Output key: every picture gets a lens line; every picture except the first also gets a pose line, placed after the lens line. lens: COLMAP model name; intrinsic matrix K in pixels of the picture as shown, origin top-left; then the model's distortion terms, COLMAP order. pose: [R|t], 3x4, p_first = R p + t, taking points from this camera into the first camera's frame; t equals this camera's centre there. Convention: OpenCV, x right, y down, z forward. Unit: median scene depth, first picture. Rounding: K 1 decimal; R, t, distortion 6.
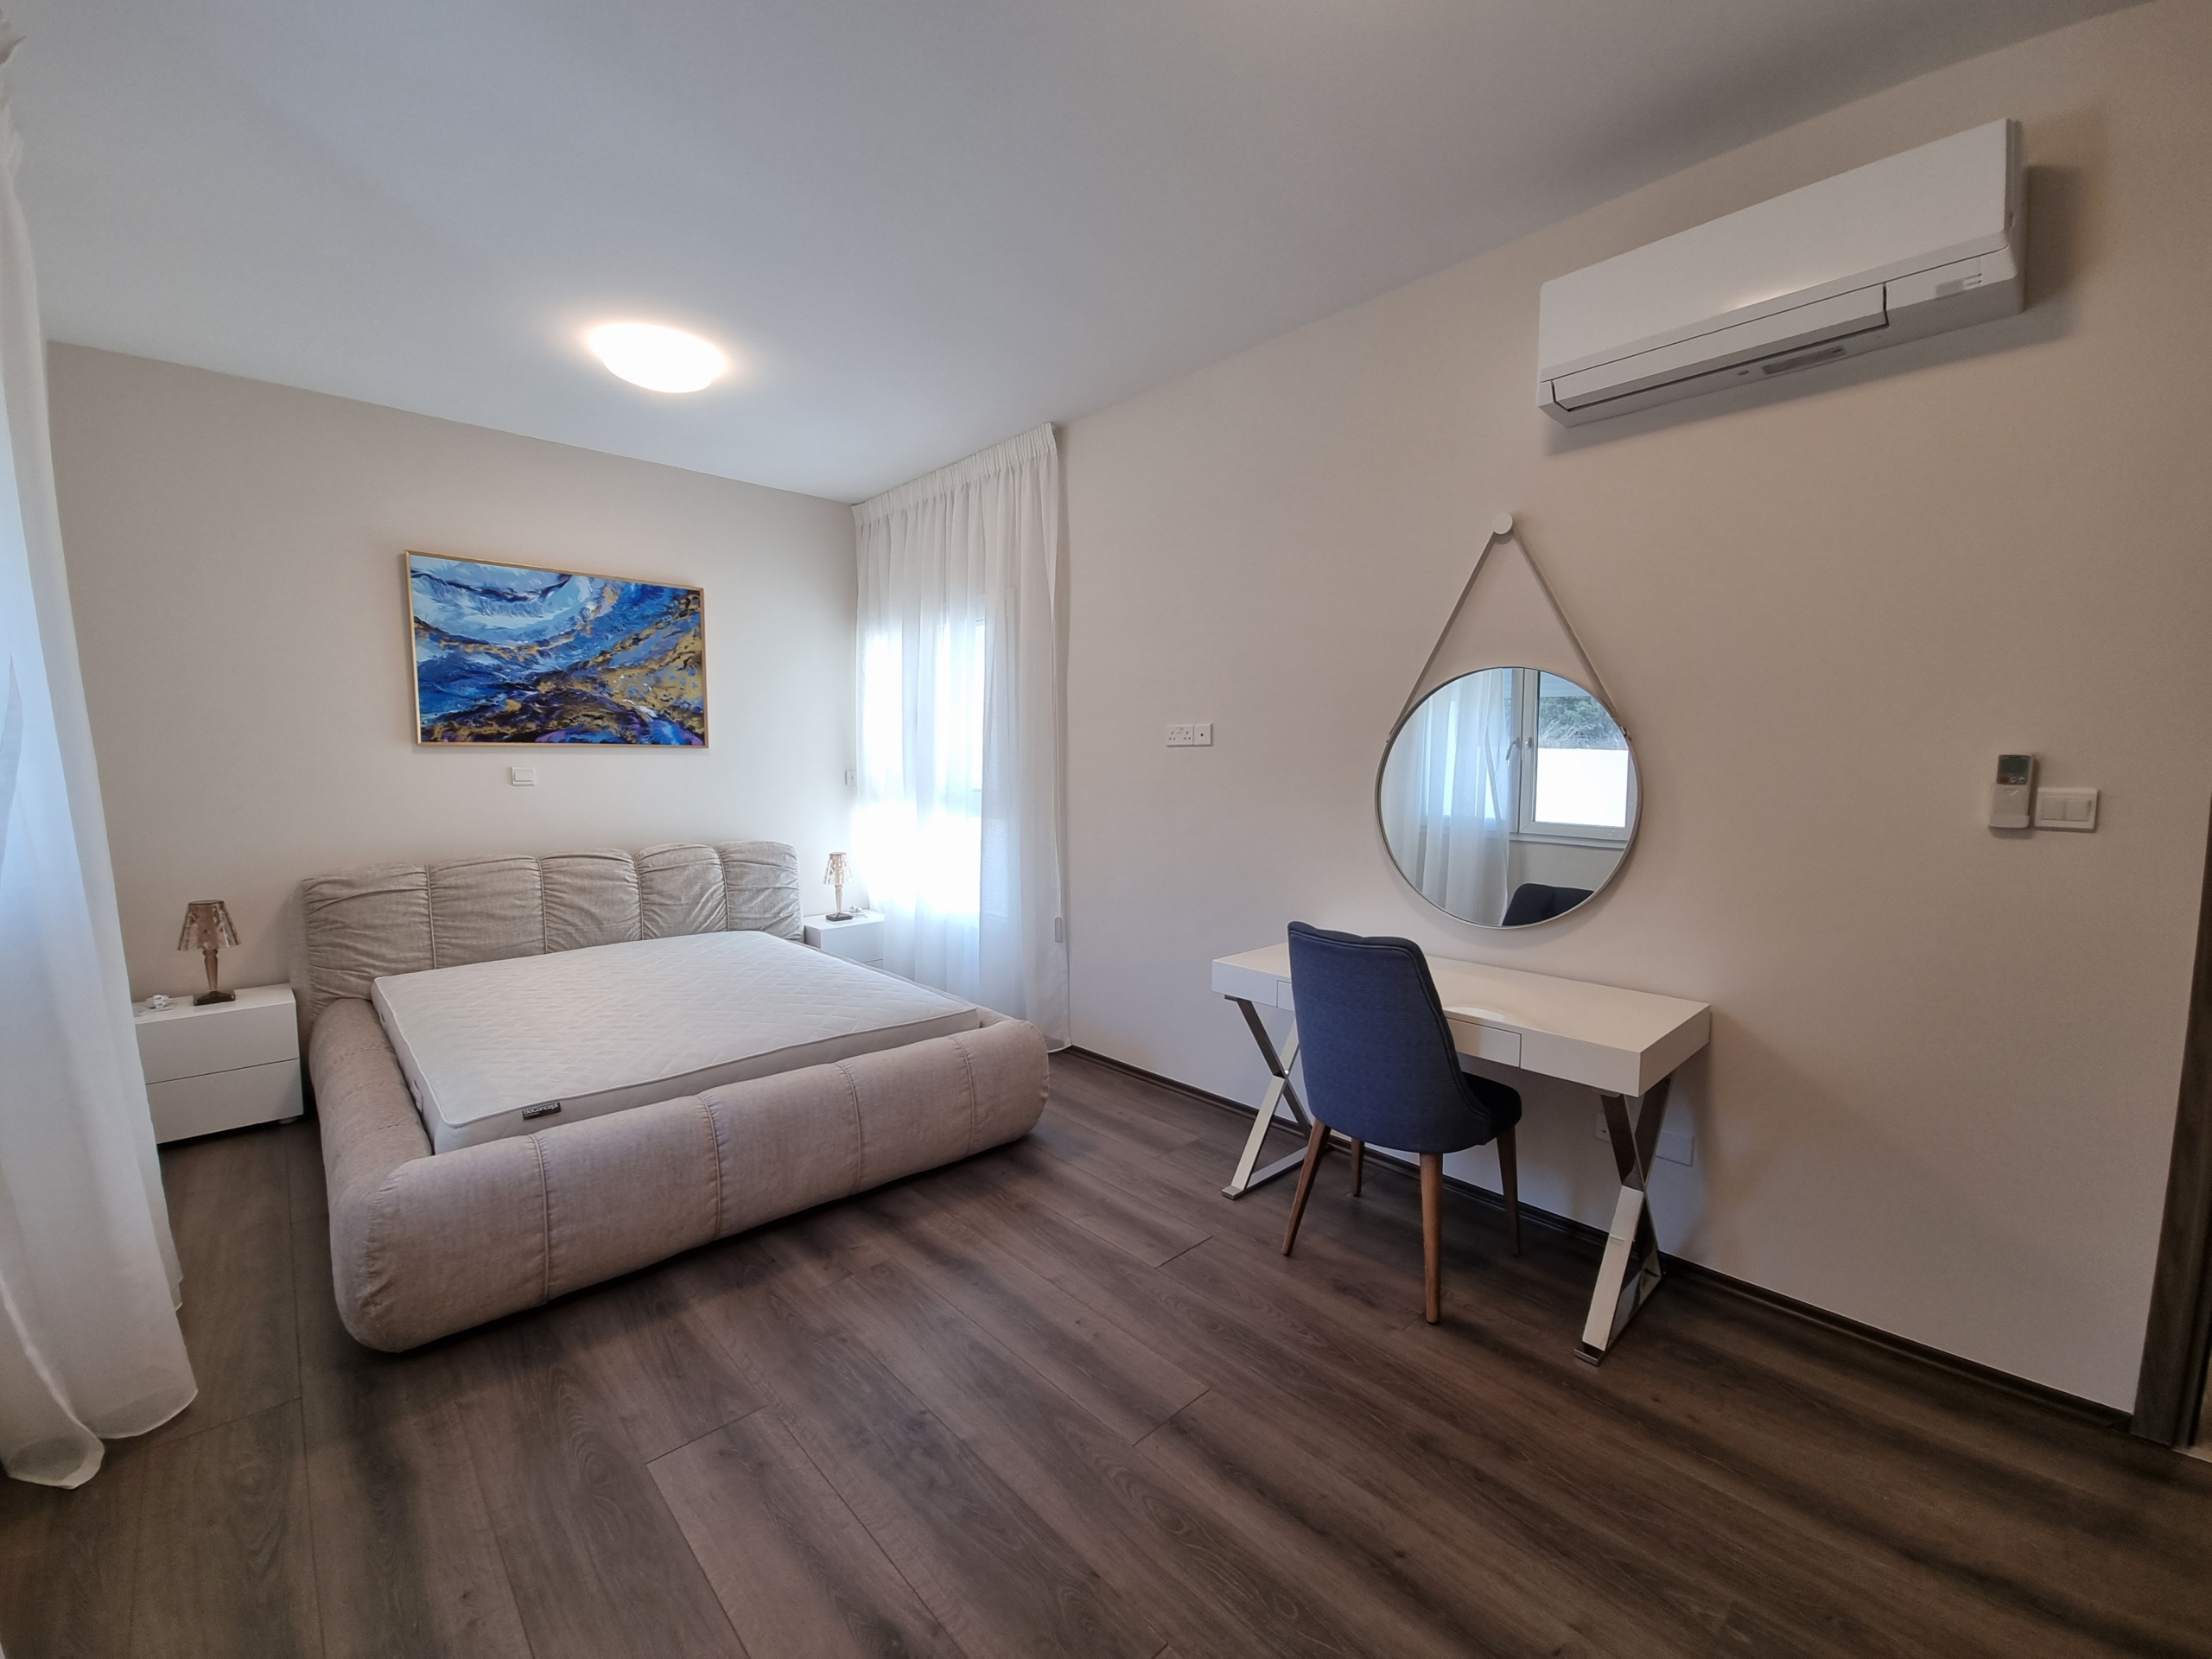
lens RADIAL K [[904.9, 0, 1106.0], [0, 904.9, 829.5], [0, 0, 1]] dist [0.008598, -0.006487]
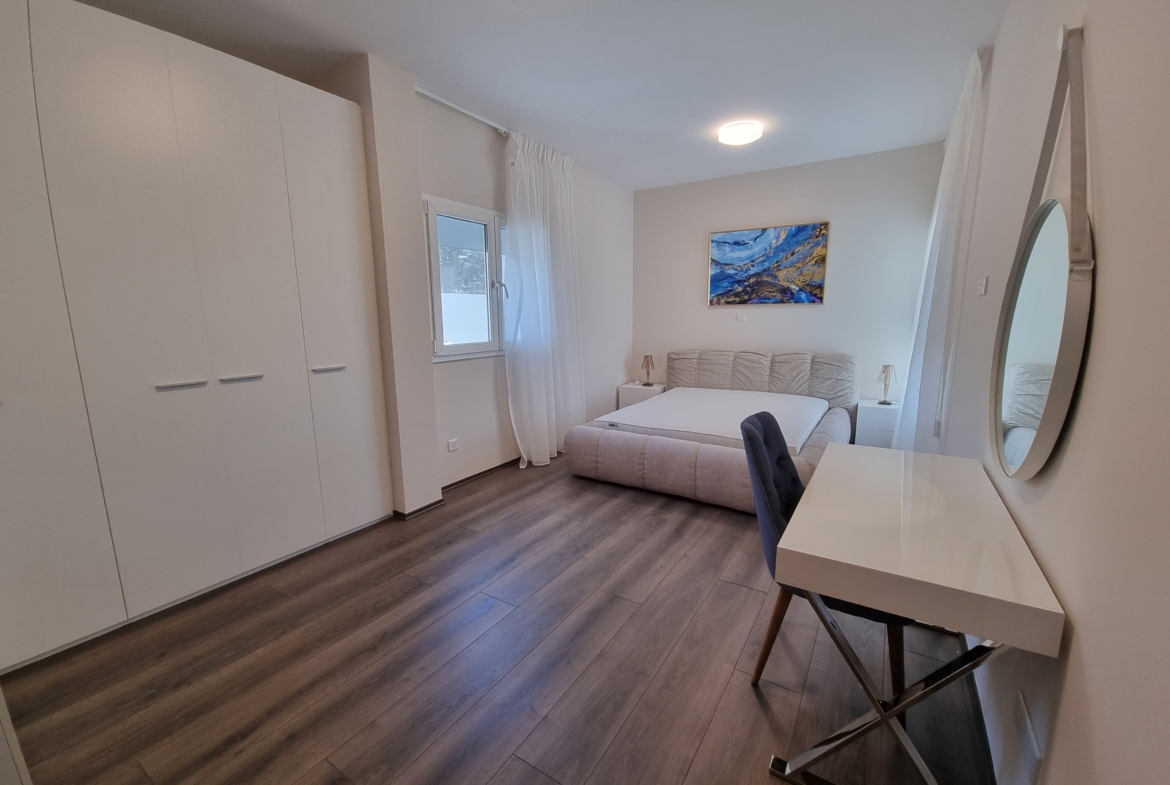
lens RADIAL K [[477.7, 0, 585.3], [0, 477.7, 394.8], [0, 0, 1]] dist [0.003087, -0.000039]
pose [[0.247378, 0.158063, -0.955940, 0.515722], [-0.065541, 0.987074, 0.146250, -0.015456], [0.966700, 0.026474, 0.254540, 0.269055]]
